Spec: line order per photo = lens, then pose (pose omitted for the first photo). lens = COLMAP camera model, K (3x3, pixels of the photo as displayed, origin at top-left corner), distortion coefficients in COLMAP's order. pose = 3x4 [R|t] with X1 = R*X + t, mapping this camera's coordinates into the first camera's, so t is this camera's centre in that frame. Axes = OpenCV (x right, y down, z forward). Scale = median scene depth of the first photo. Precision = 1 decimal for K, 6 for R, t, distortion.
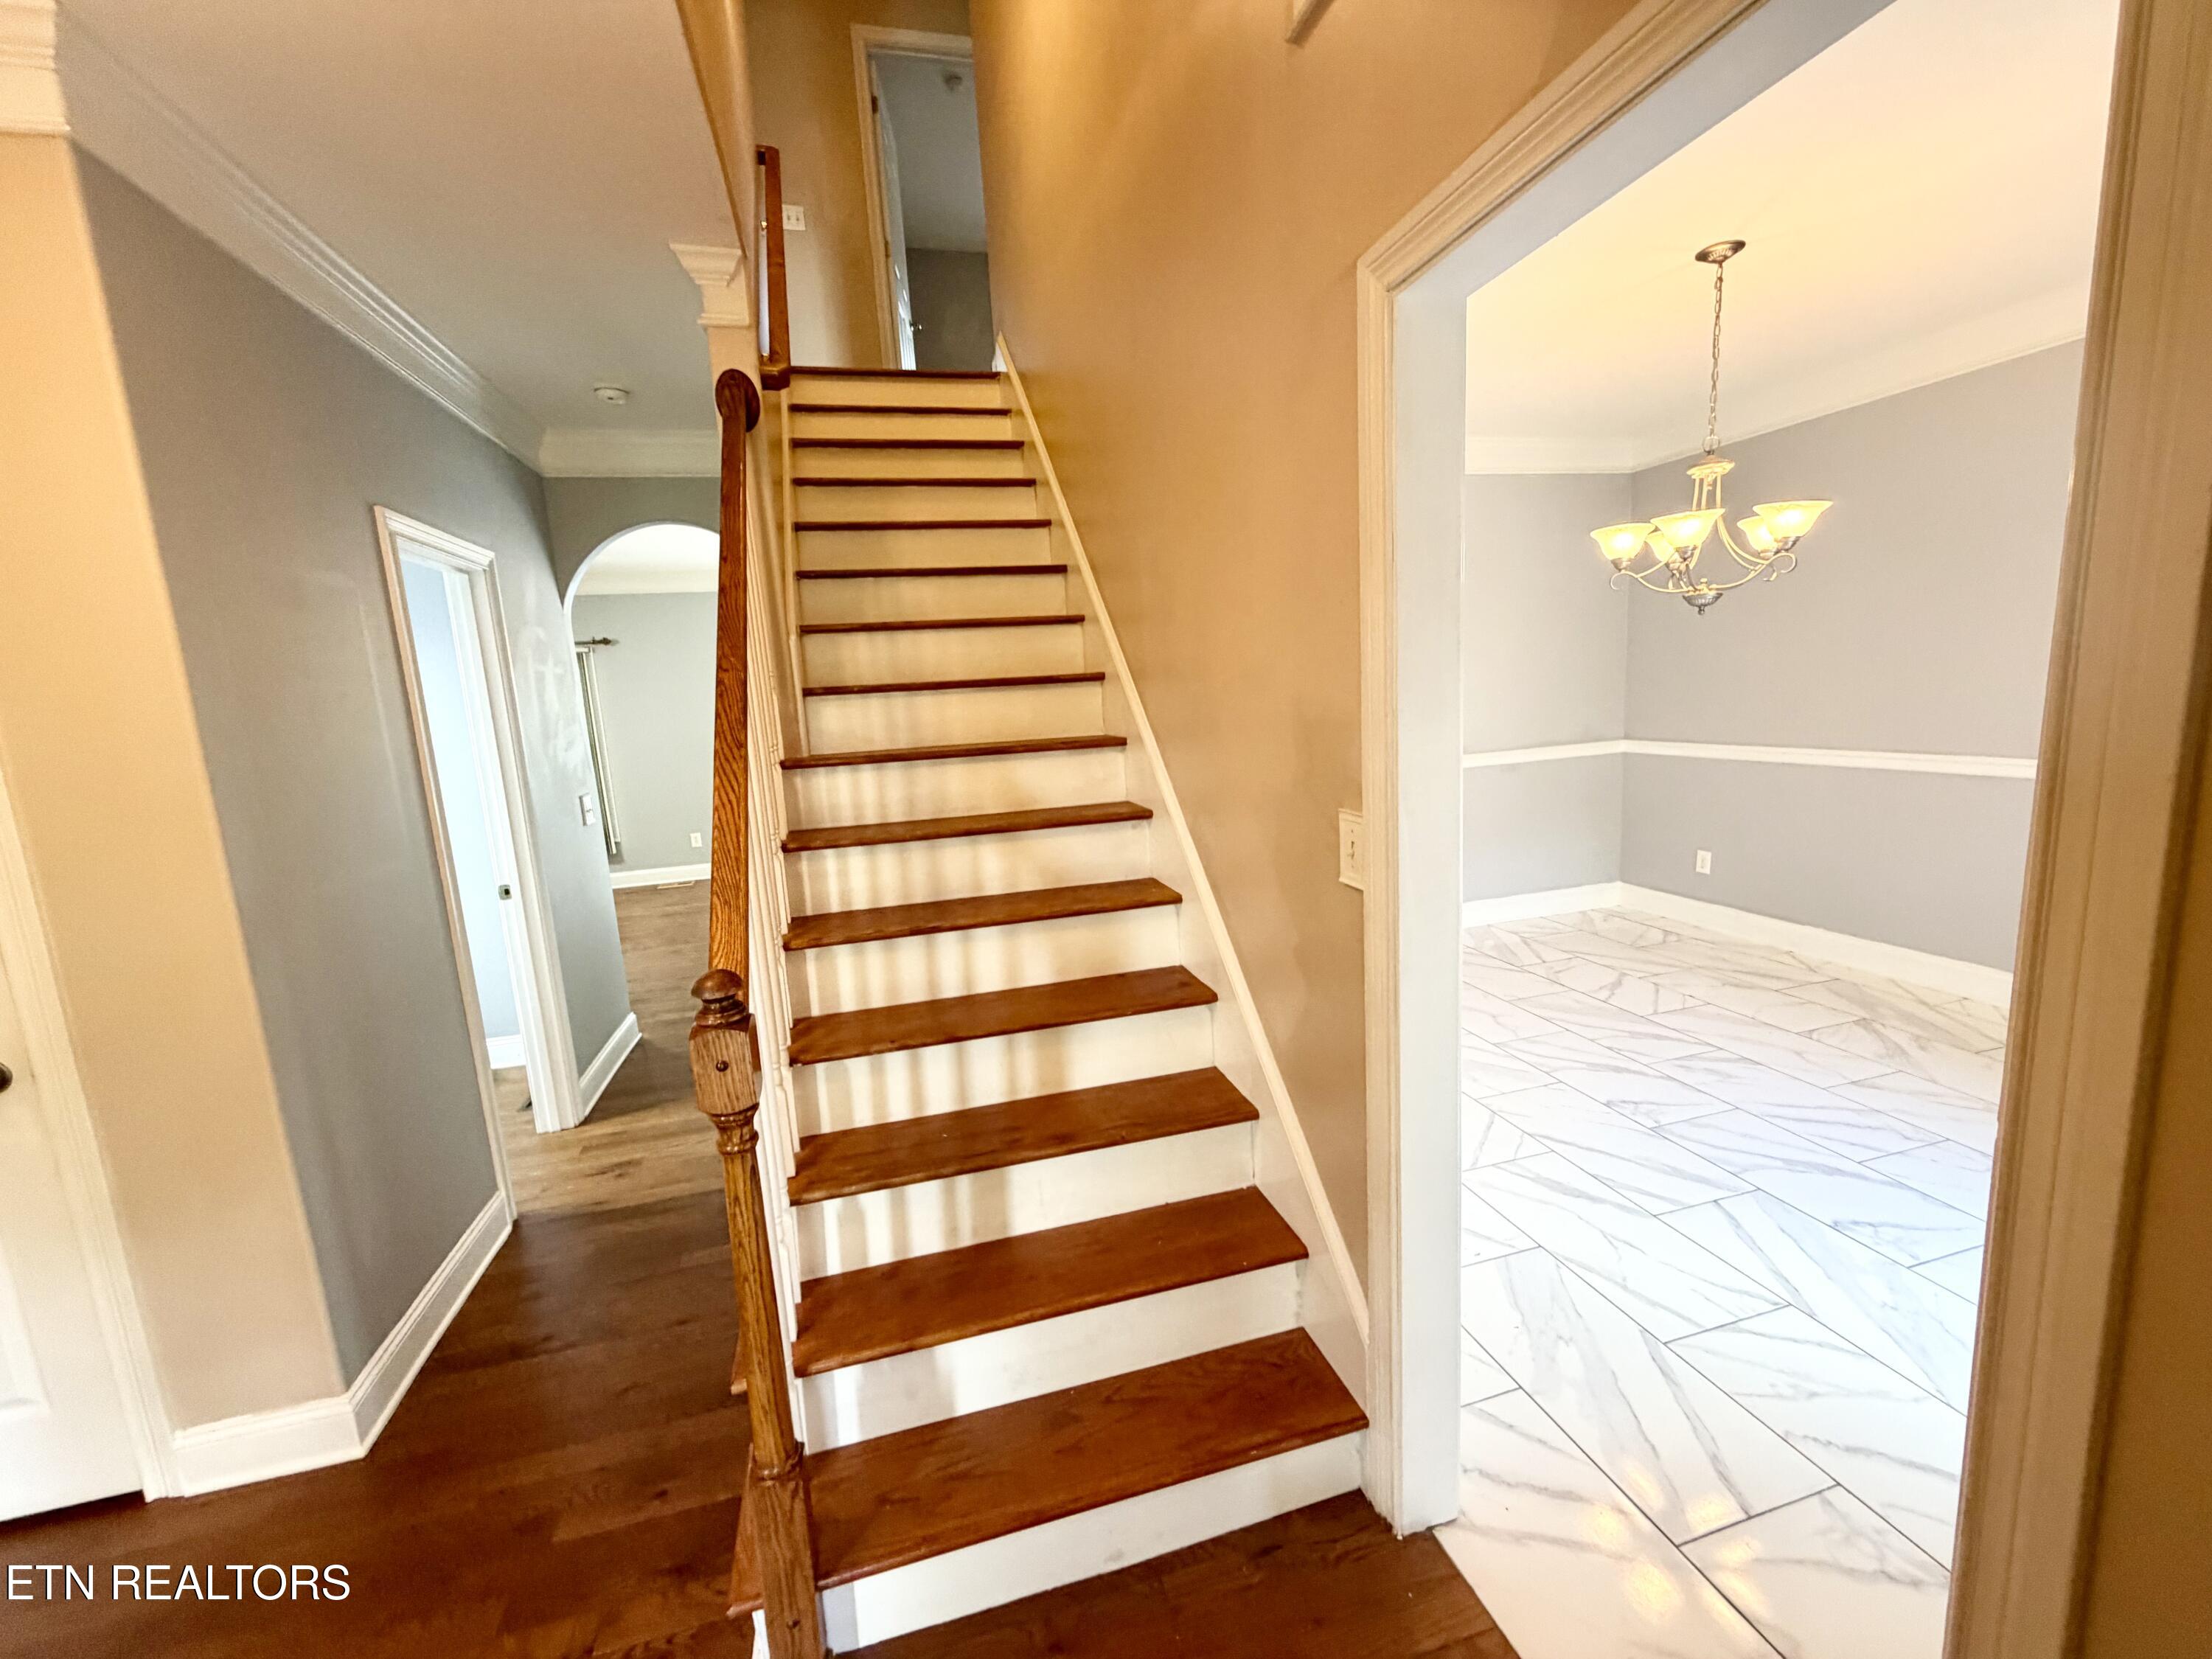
lens RADIAL K [[886.1, 0, 1093.8], [0, 886.1, 834.0], [0, 0, 1]] dist [-0.000617, -0.000086]
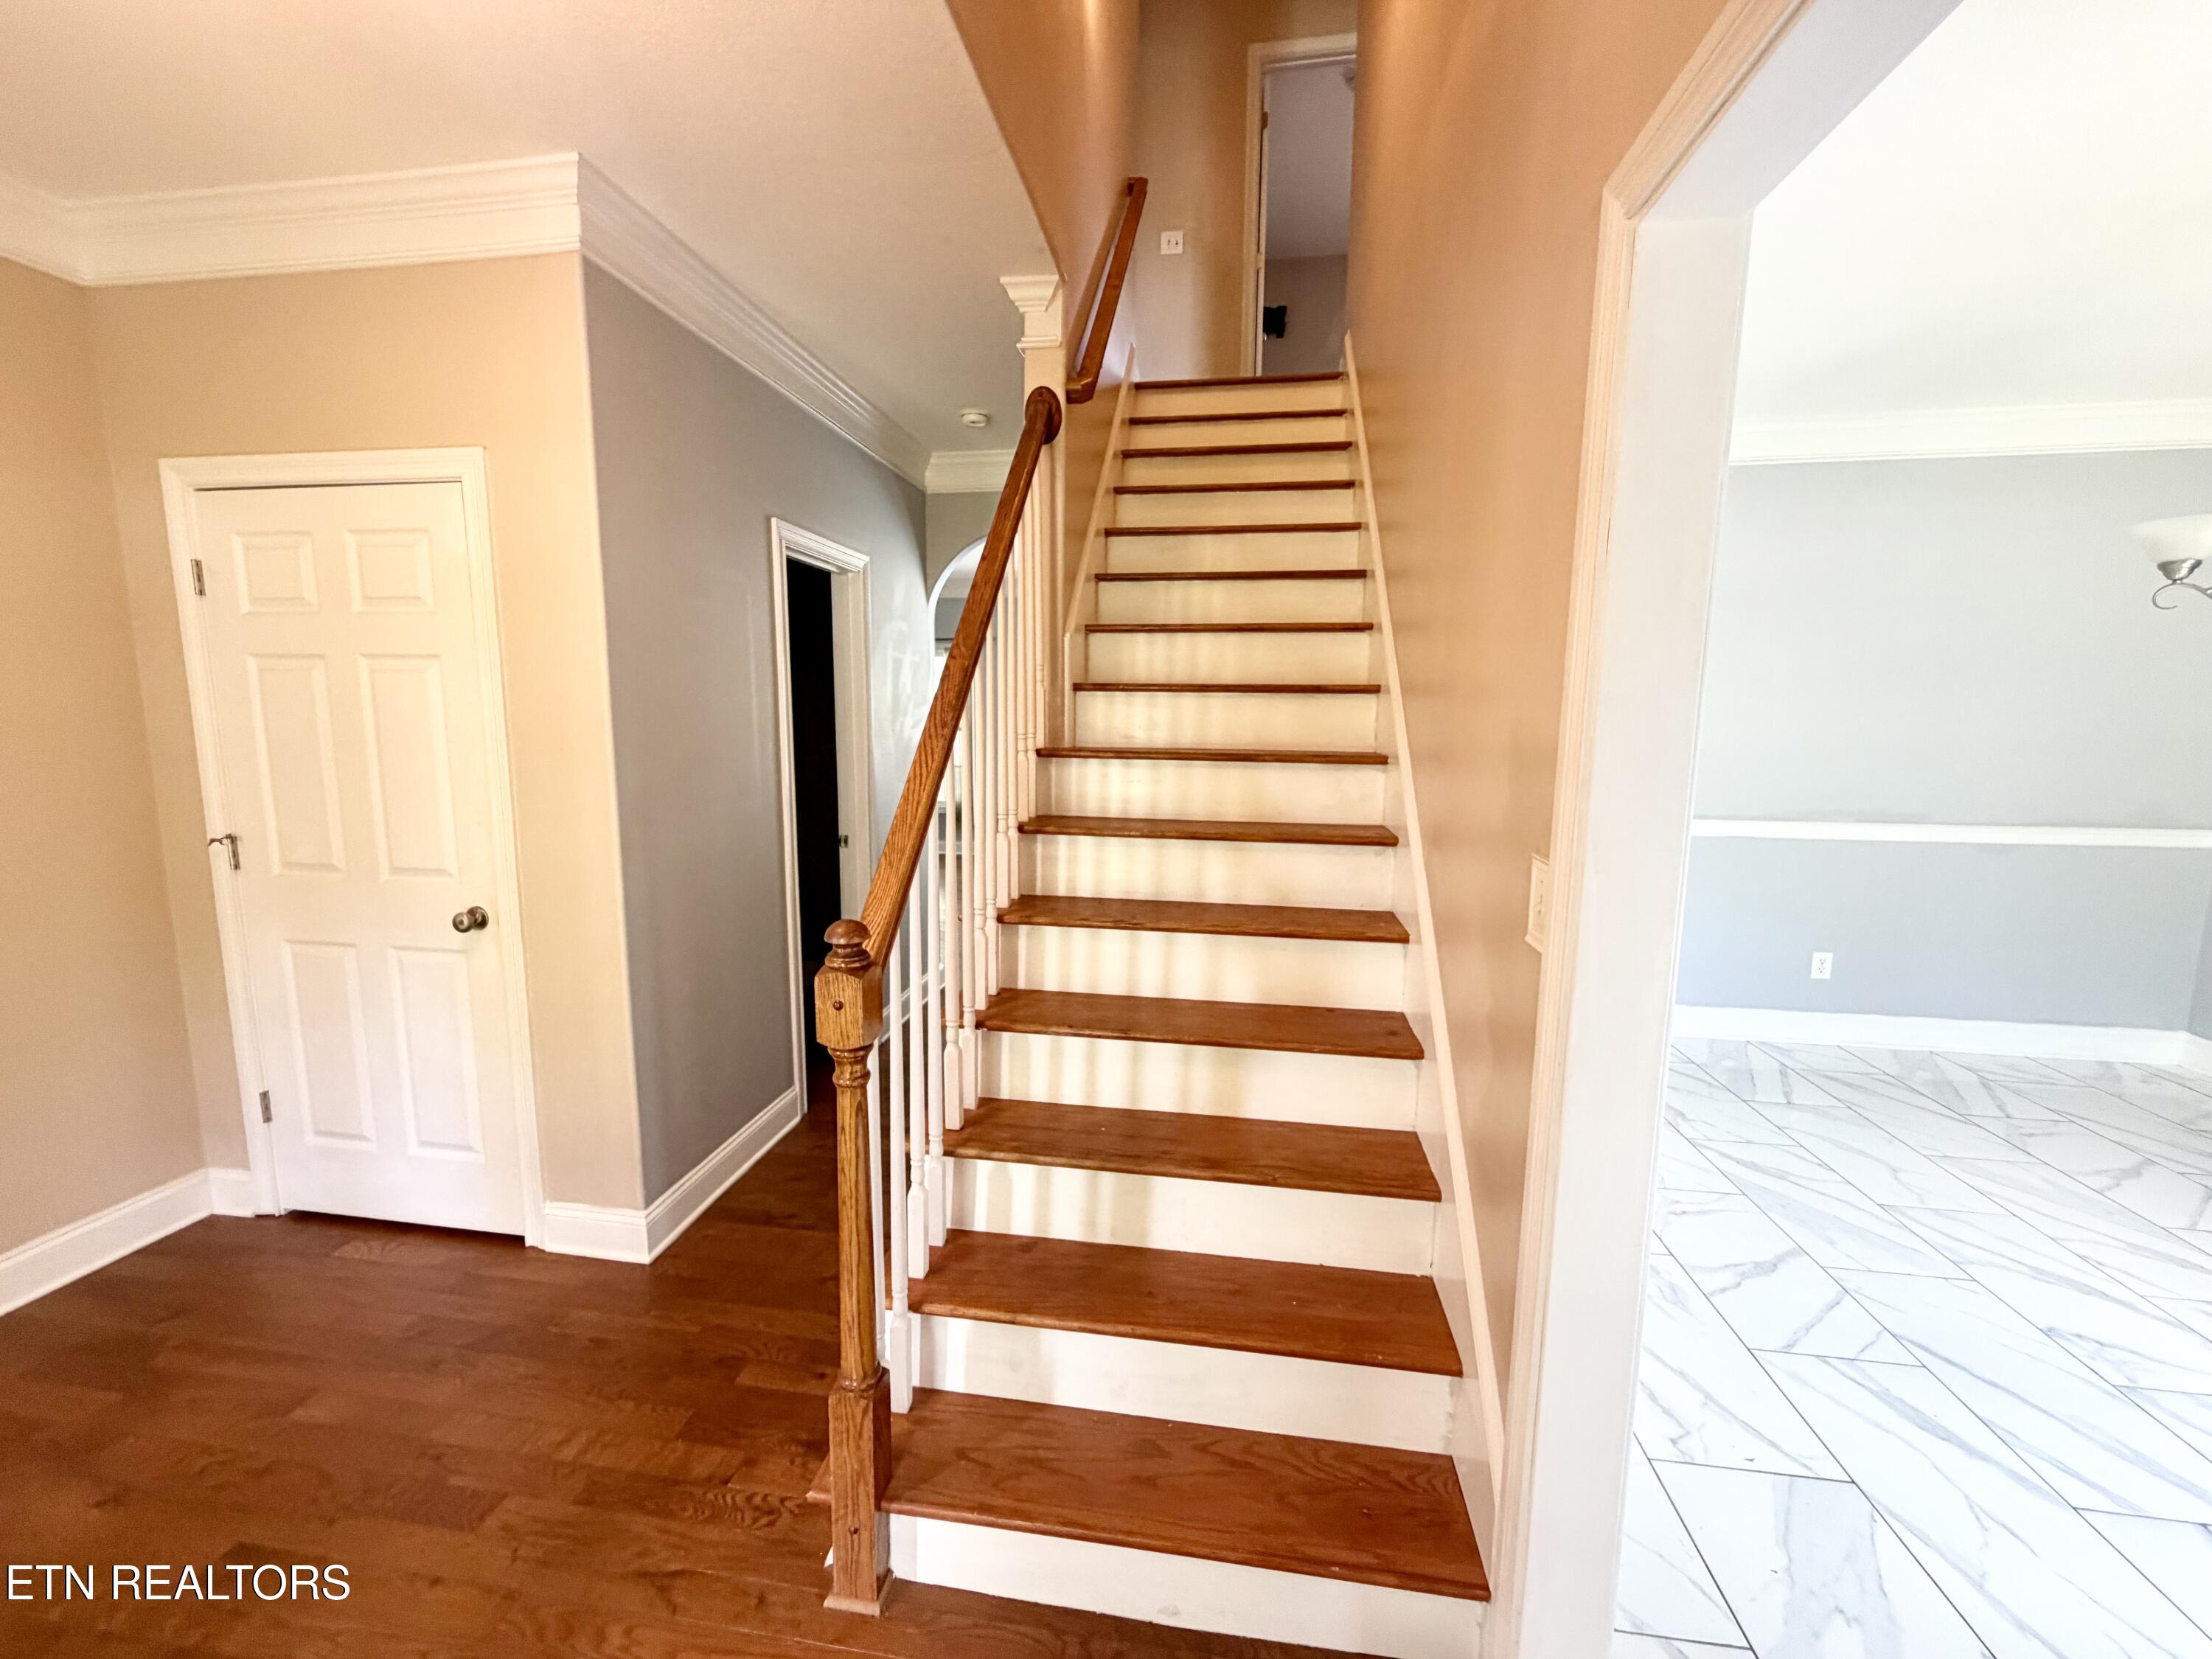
lens RADIAL K [[886.1, 0, 1090.1], [0, 886.1, 832.0], [0, 0, 1]] dist [-0.000617, -0.000086]
pose [[0.912432, 0.120869, -0.390971, 0.123554], [-0.126237, 0.991927, 0.012048, -0.002990], [0.389271, 0.038361, 0.920324, 0.040834]]
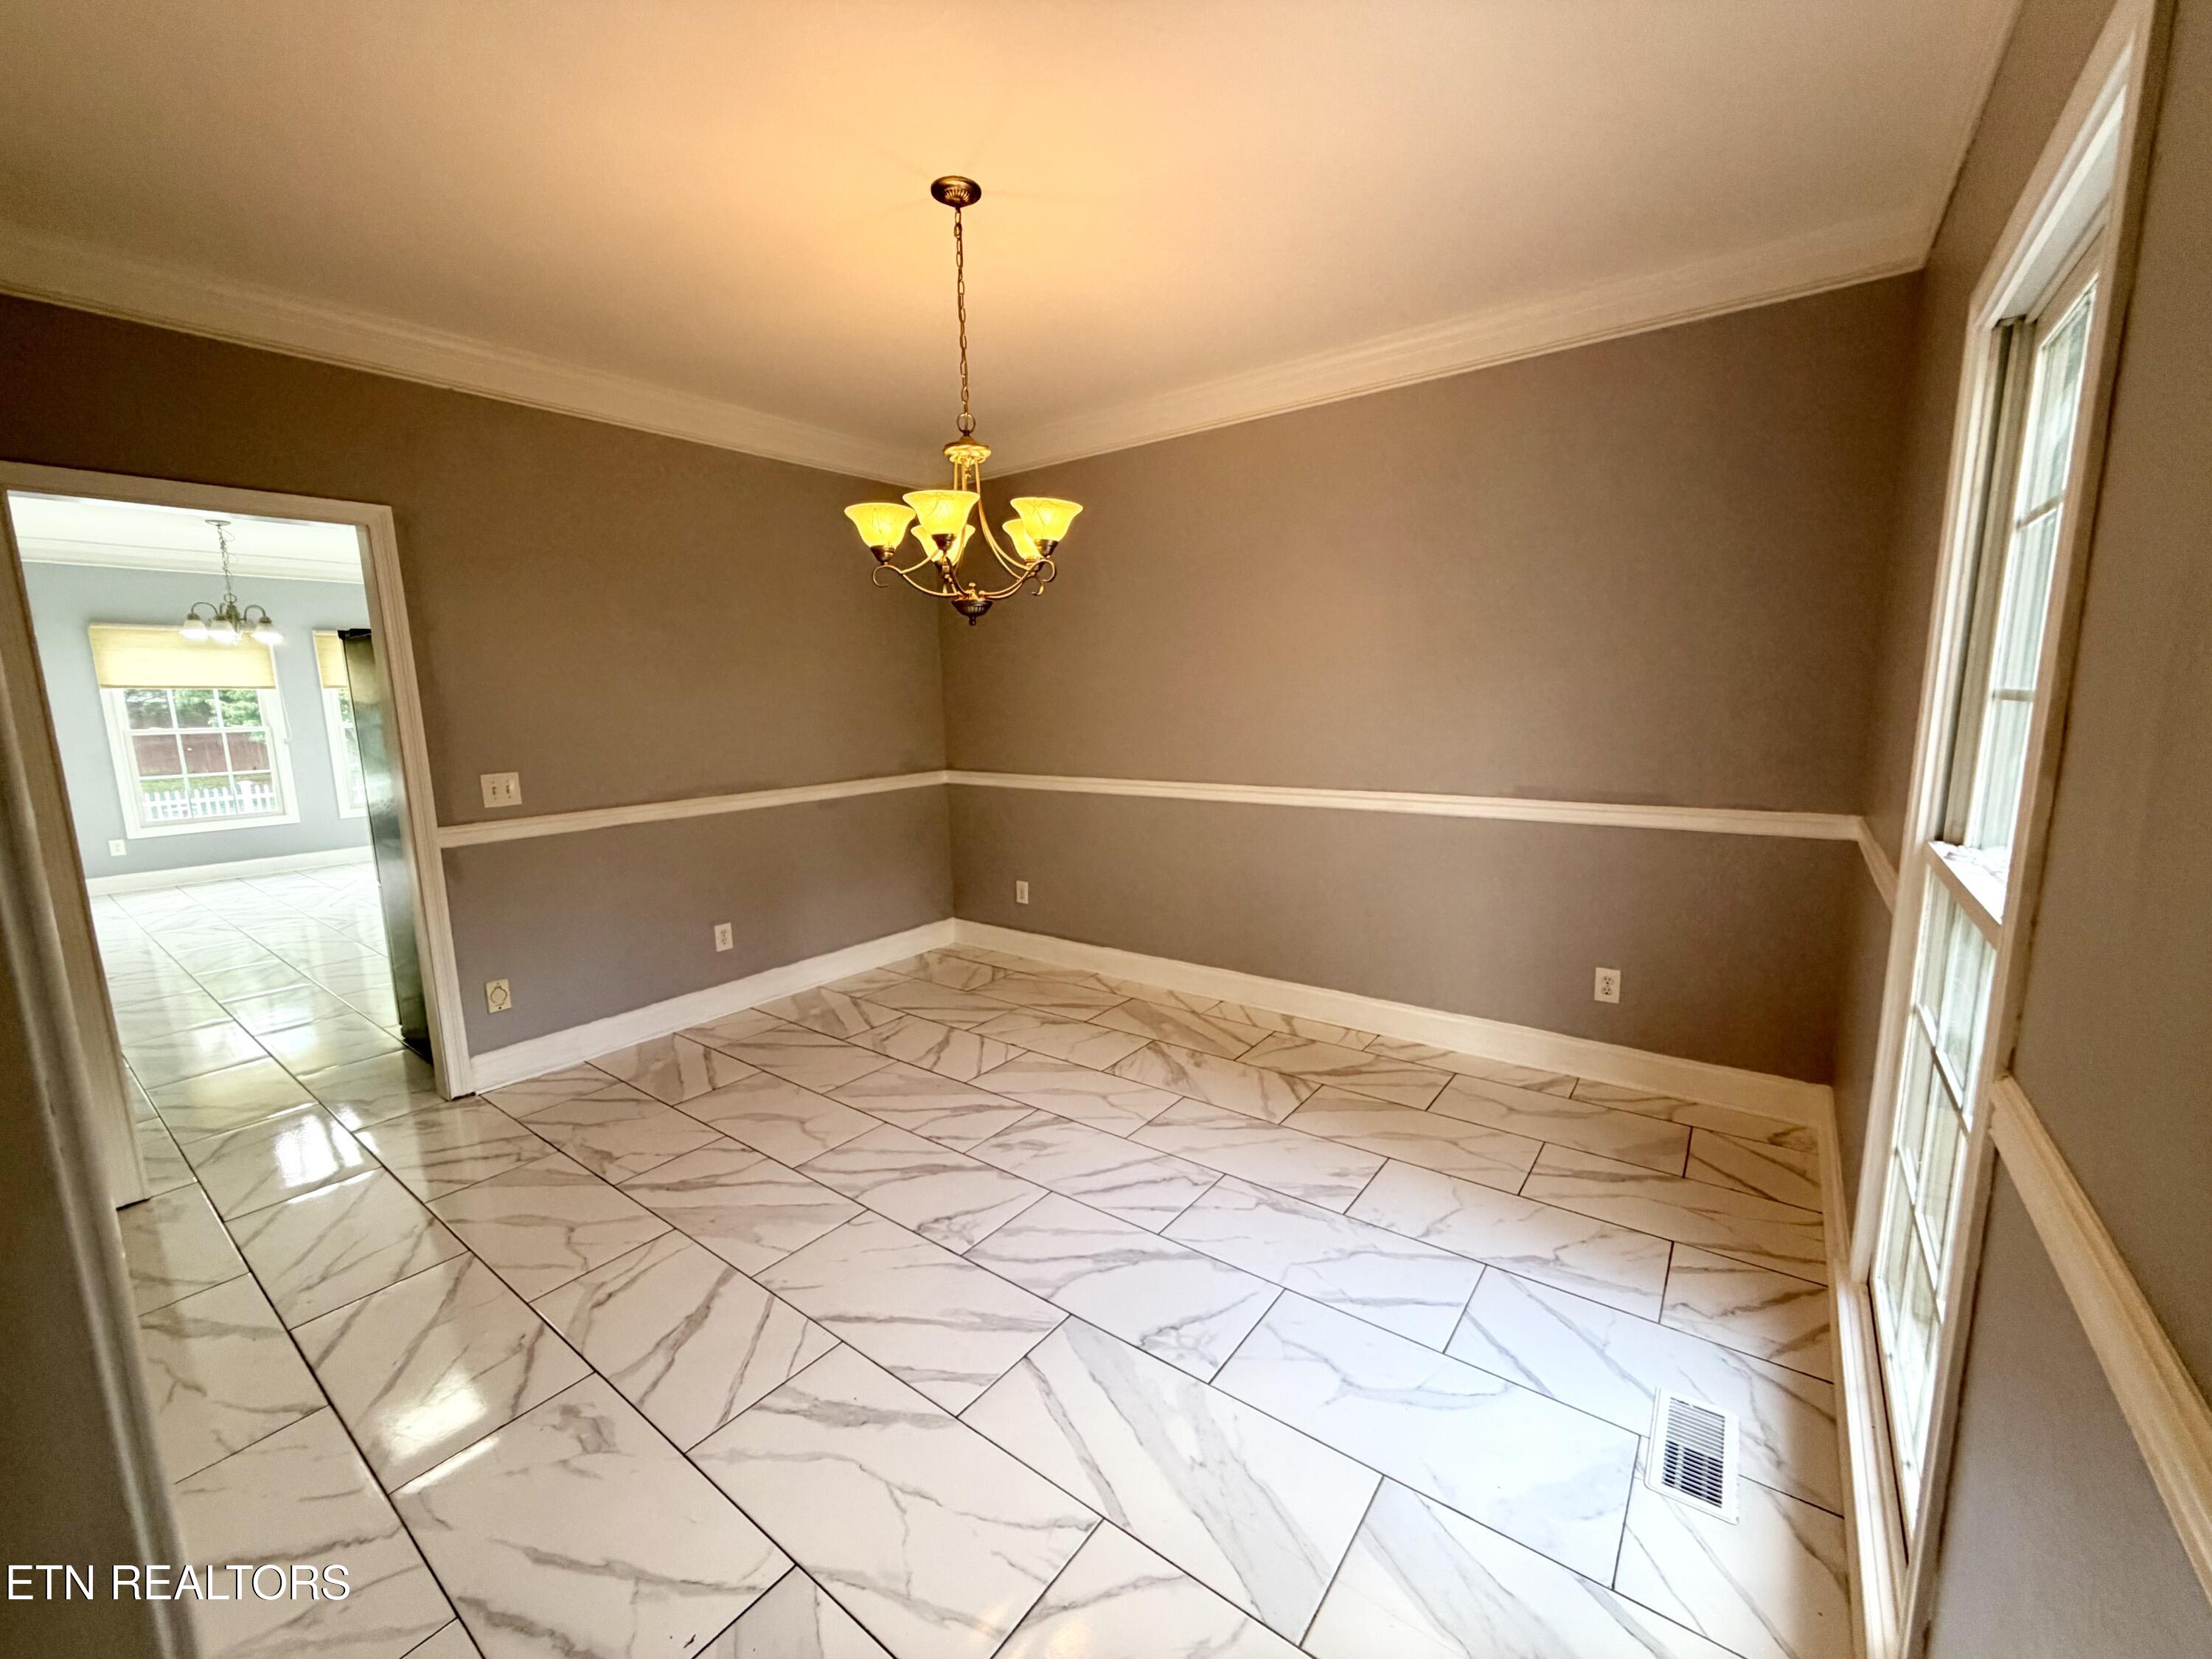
lens RADIAL K [[886.1, 0, 1111.0], [0, 886.1, 835.6], [0, 0, 1]] dist [-0.000617, -0.000086]
pose [[0.778805, -0.053886, 0.624947, 0.265222], [0.073266, 0.997298, -0.005311, -0.034055], [-0.622972, 0.049924, 0.780649, 0.284857]]
